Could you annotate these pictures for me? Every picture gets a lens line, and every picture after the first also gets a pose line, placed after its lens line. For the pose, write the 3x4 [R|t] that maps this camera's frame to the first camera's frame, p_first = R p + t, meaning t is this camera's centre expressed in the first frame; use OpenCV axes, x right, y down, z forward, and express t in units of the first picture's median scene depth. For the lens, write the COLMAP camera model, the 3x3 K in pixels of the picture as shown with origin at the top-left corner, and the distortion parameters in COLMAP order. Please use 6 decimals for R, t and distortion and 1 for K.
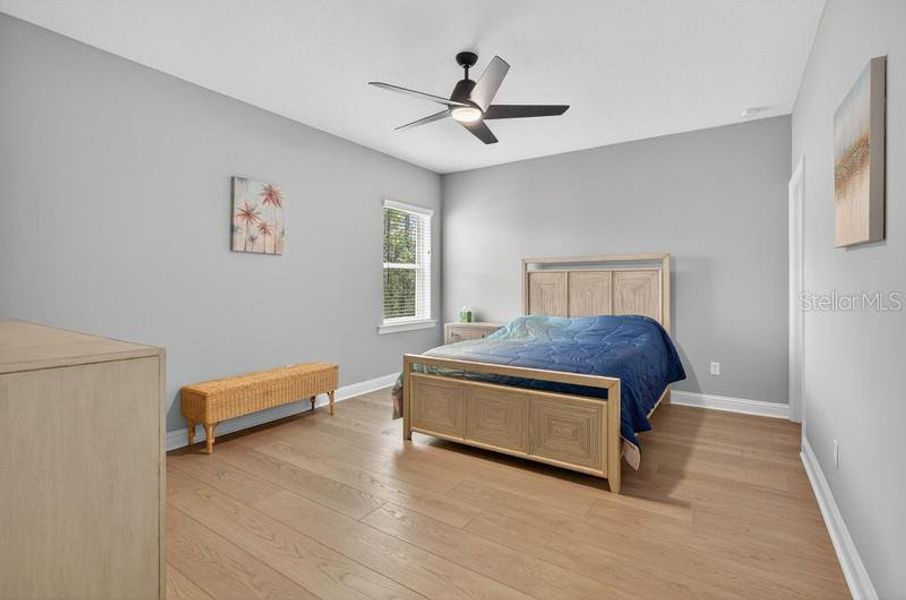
lens RADIAL K [[413.1, 0, 451.2], [0, 413.1, 285.5], [0, 0, 1]] dist [0.000721, 0.000117]
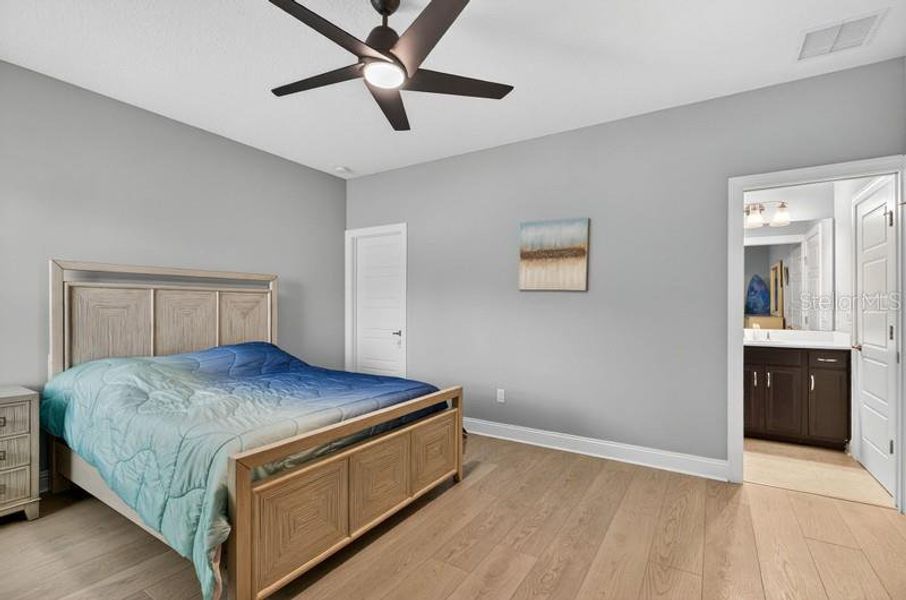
lens RADIAL K [[414.2, 0, 453.0], [0, 414.2, 300.0], [0, 0, 1]] dist [-0.000643, 0.000117]
pose [[-0.027159, 0.013150, 0.999545, -0.502236], [-0.006500, 0.999890, -0.013331, -0.009892], [-0.999610, -0.006859, -0.027071, 0.635562]]
